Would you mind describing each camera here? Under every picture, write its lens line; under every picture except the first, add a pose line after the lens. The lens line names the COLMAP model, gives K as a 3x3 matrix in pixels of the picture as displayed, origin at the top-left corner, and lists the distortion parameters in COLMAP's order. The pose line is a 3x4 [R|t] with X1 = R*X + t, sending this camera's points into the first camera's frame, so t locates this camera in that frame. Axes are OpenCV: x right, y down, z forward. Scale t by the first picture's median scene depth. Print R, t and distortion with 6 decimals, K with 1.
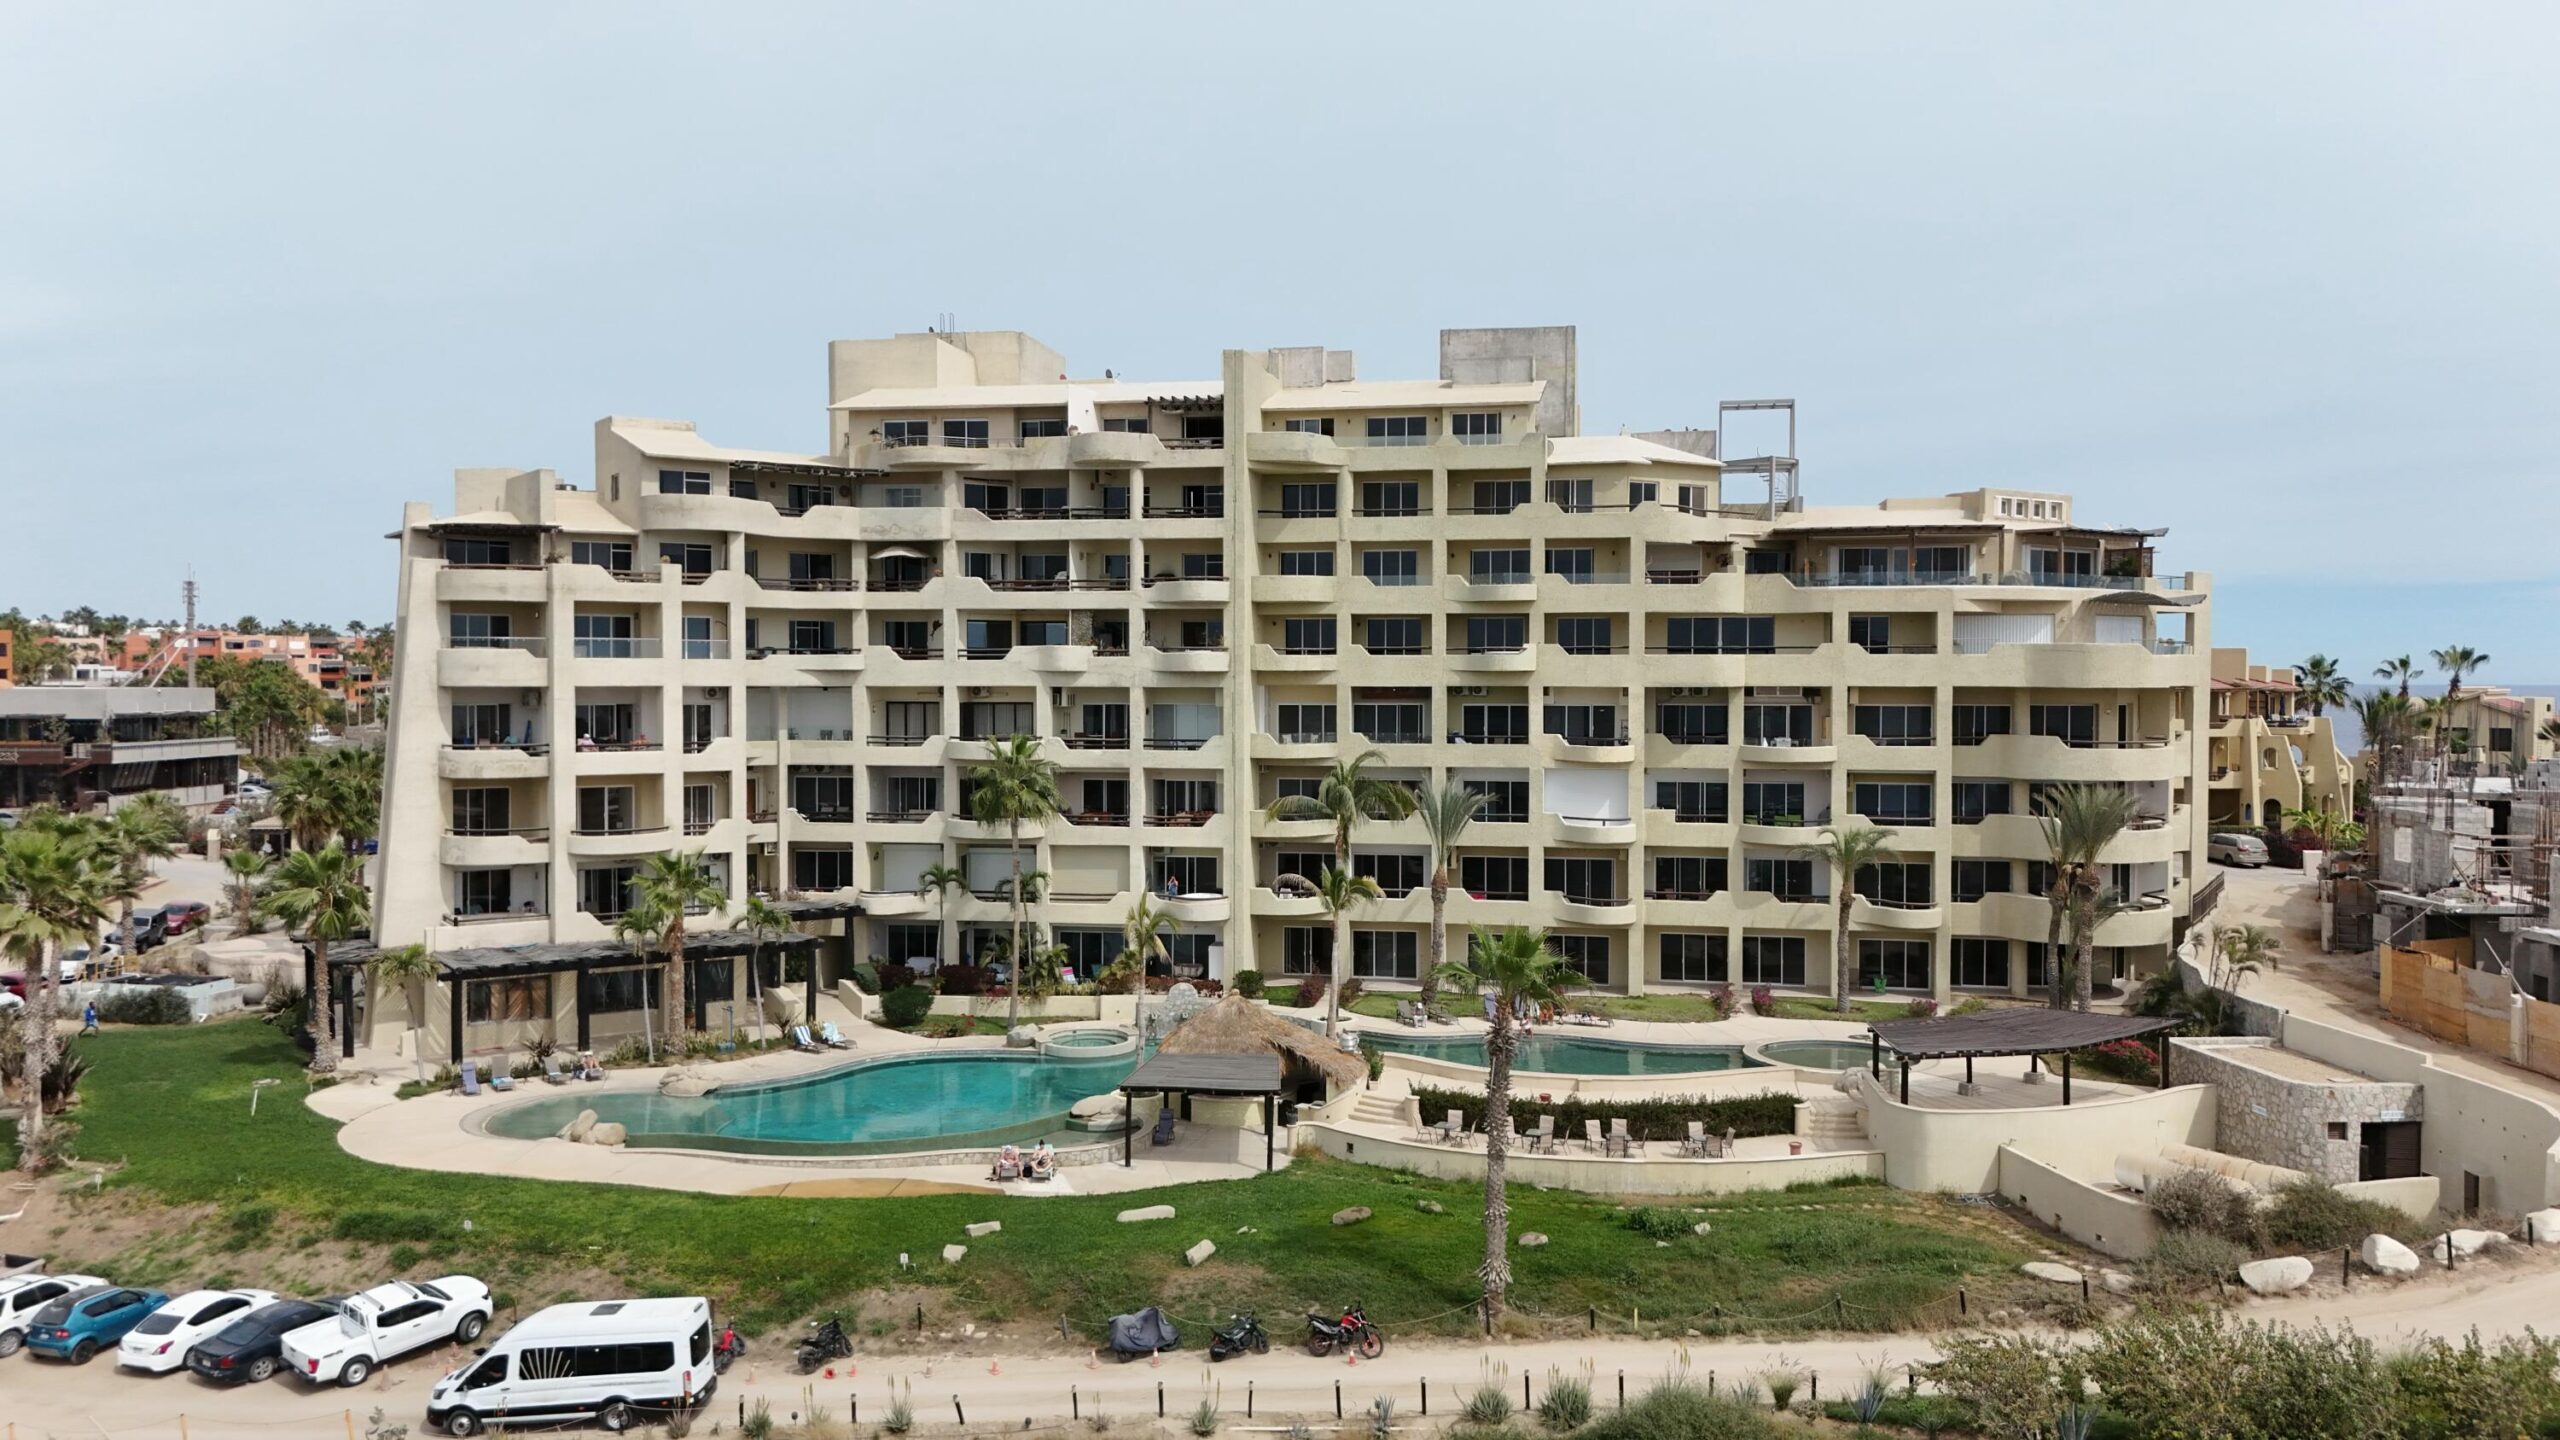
lens RADIAL K [[1864.2, 0, 1223.9], [0, 1864.2, 718.0], [0, 0, 1]] dist [0.059497, -0.043335]
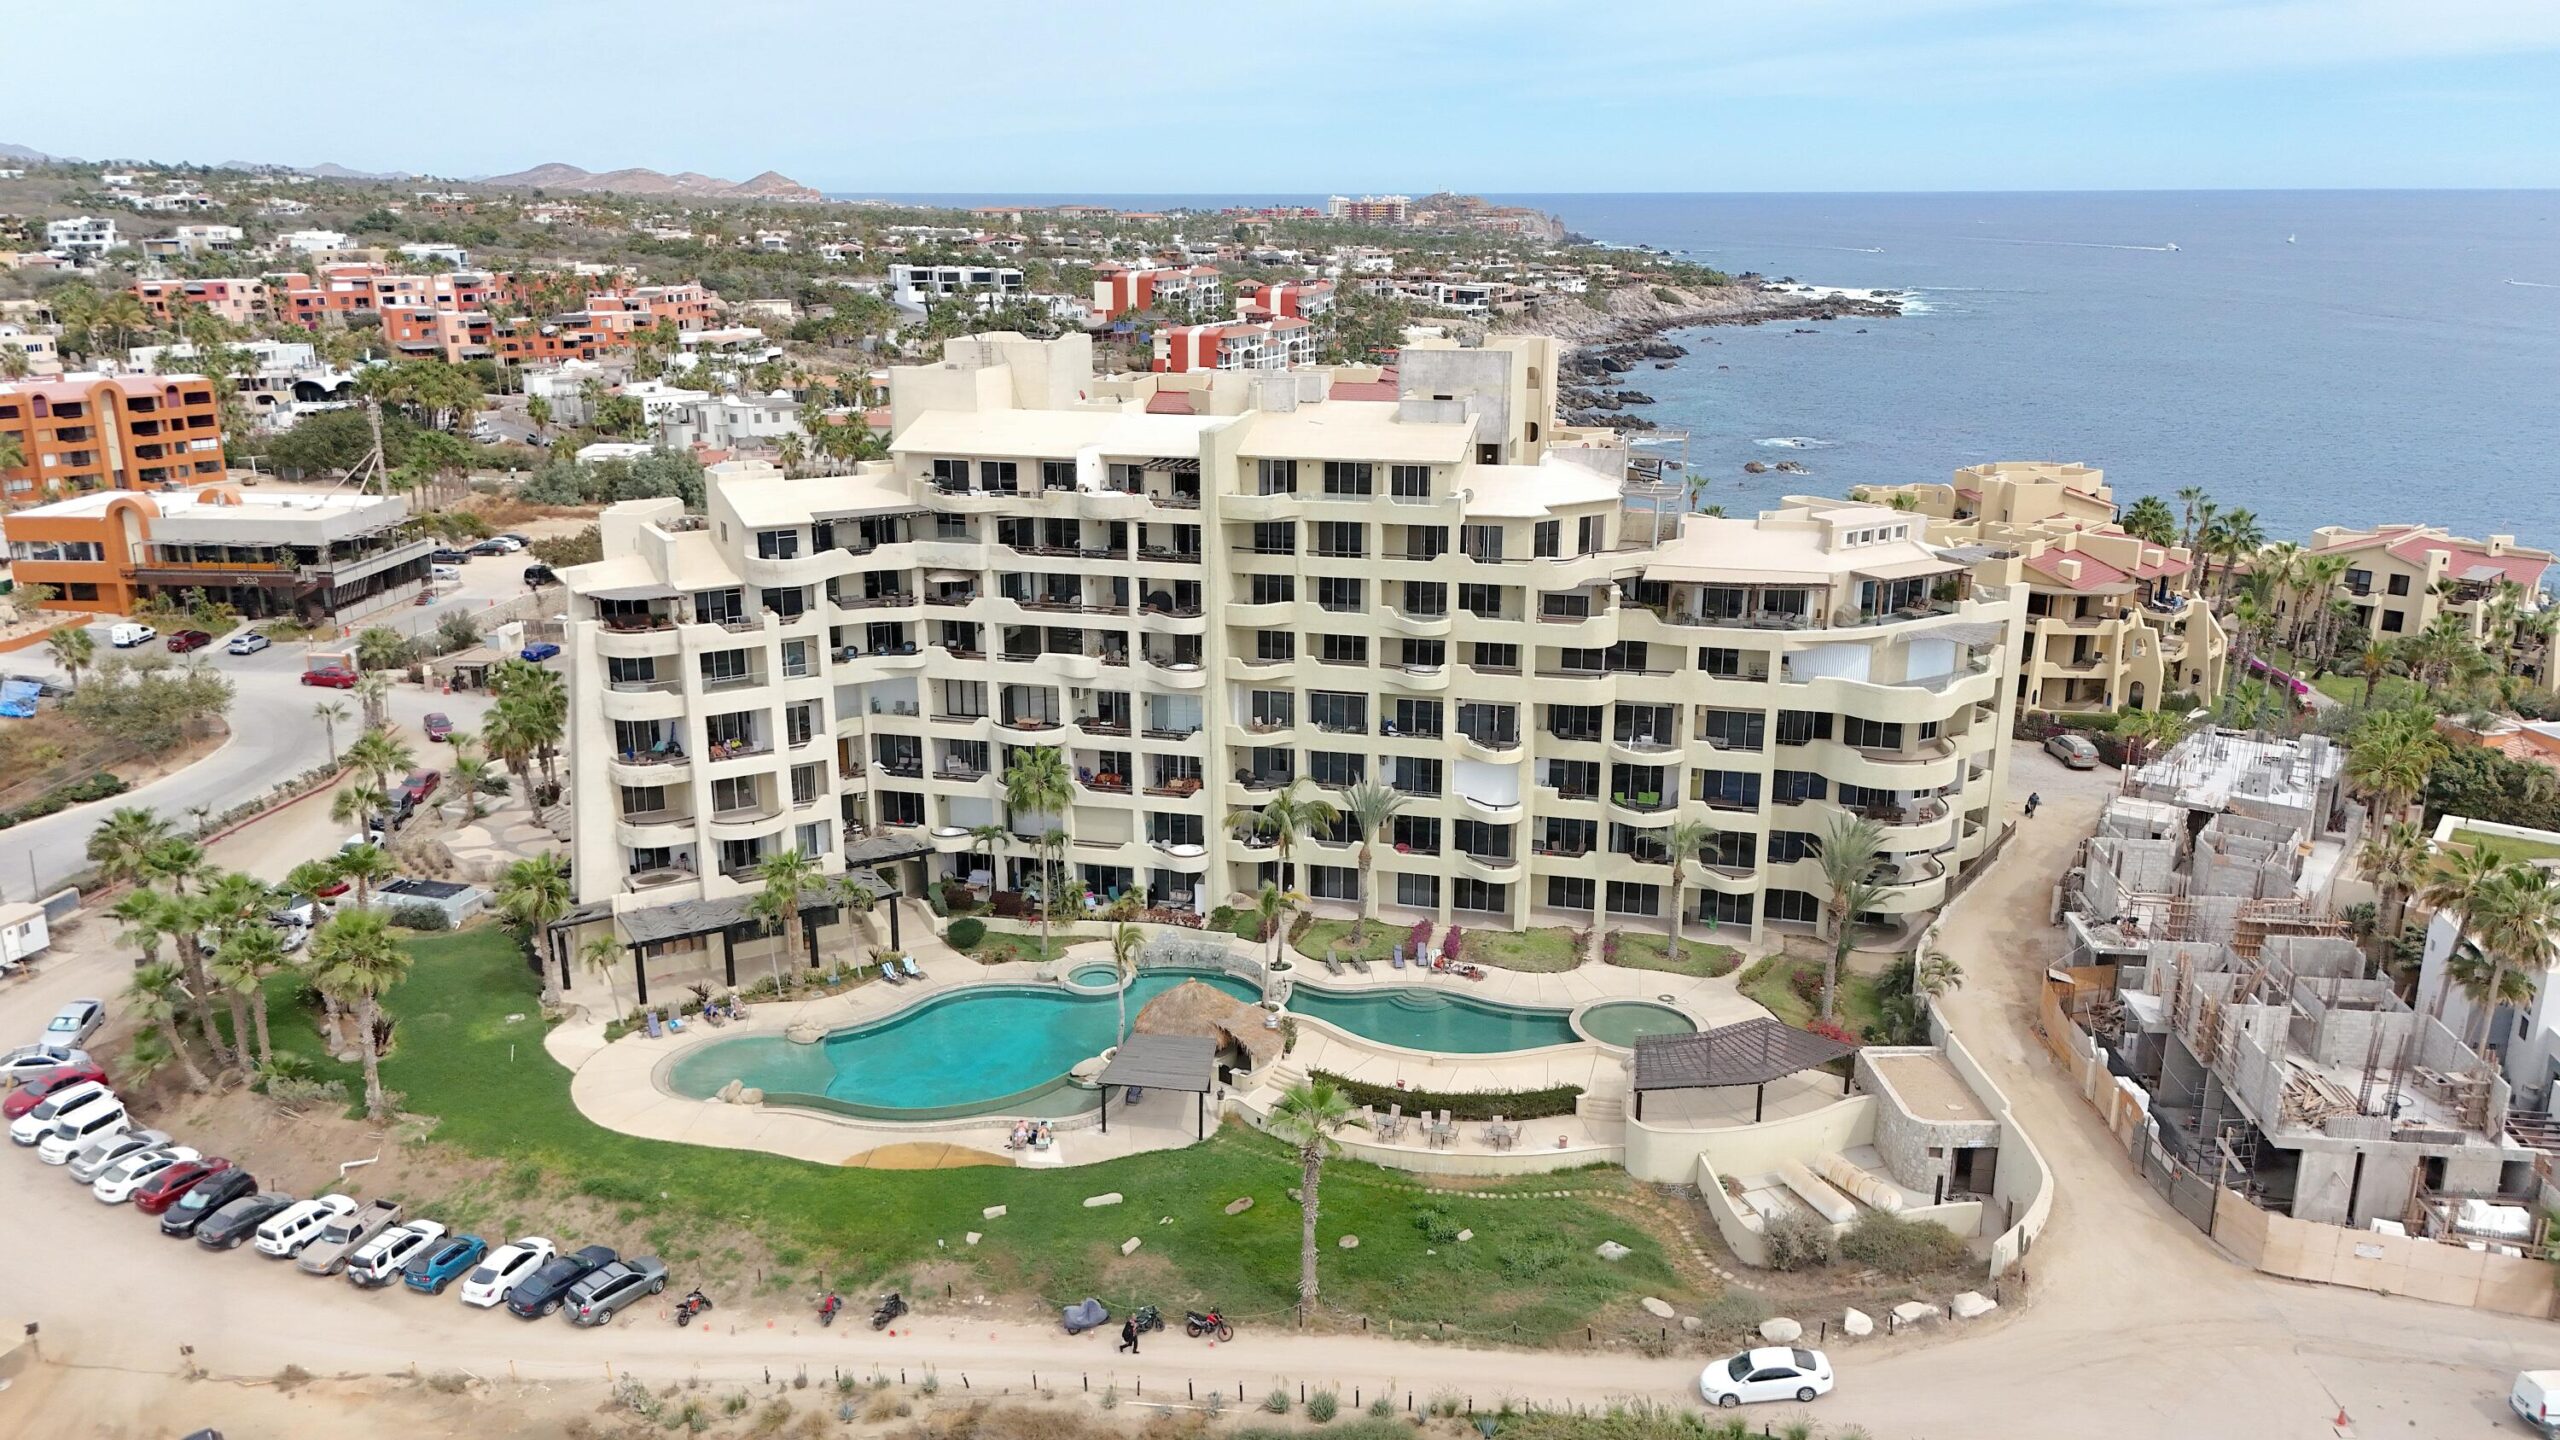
lens RADIAL K [[1864.2, 0, 1223.9], [0, 1864.2, 718.0], [0, 0, 1]] dist [0.059497, -0.043335]
pose [[0.997499, 0.013676, -0.069343, 0.102667], [0.004738, 0.965957, 0.258658, -0.331454], [0.070520, -0.258339, 0.963477, -0.228056]]
